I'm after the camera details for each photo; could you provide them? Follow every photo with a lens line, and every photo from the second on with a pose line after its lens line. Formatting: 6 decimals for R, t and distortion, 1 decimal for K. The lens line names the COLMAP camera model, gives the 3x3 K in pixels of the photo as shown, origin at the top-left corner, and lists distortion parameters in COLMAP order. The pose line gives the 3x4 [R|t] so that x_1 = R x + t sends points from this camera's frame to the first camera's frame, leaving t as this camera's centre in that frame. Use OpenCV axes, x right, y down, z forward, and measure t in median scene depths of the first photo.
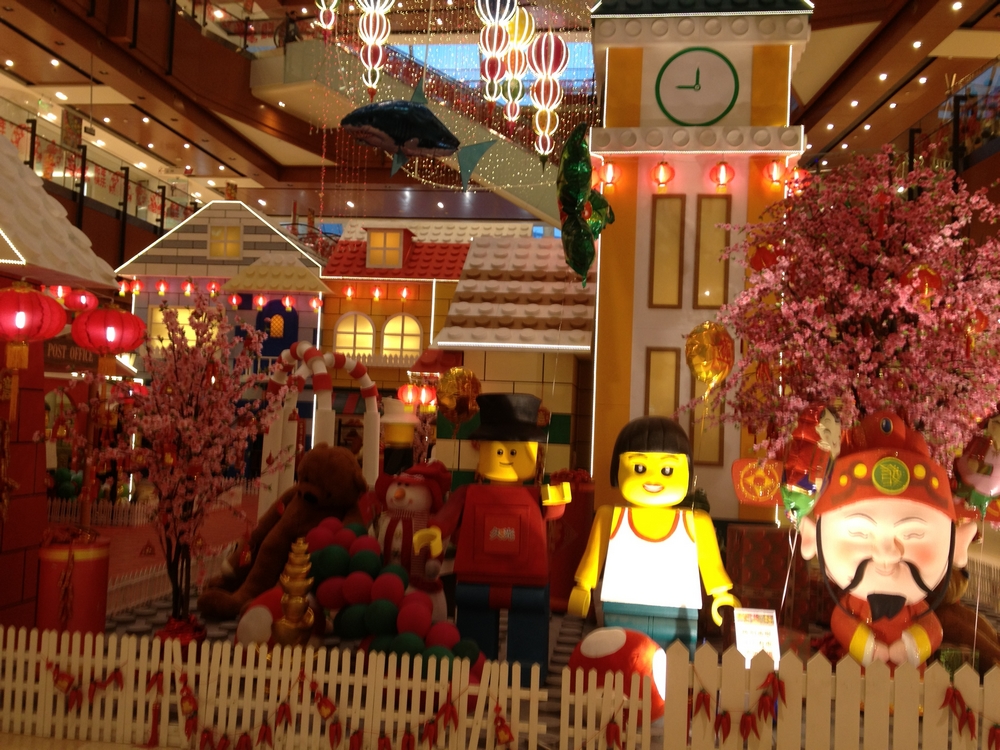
lens RADIAL K [[931.0, 0, 500.0], [0, 931.0, 375.0], [0, 0, 1]] dist [0.140757, -0.269514]
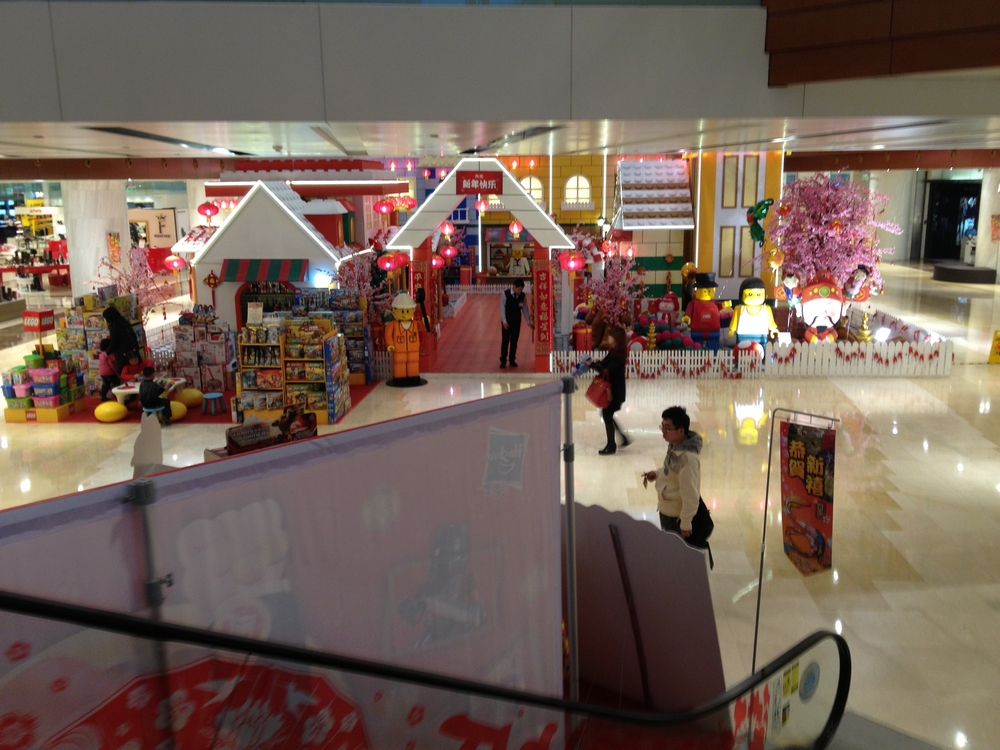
lens RADIAL K [[931.0, 0, 500.0], [0, 931.0, 375.0], [0, 0, 1]] dist [0.140757, -0.269514]
pose [[0.996104, -0.068361, 0.055706, -0.921125], [0.051991, 0.965499, 0.255162, -0.509583], [-0.071227, -0.251272, 0.965292, -2.177477]]
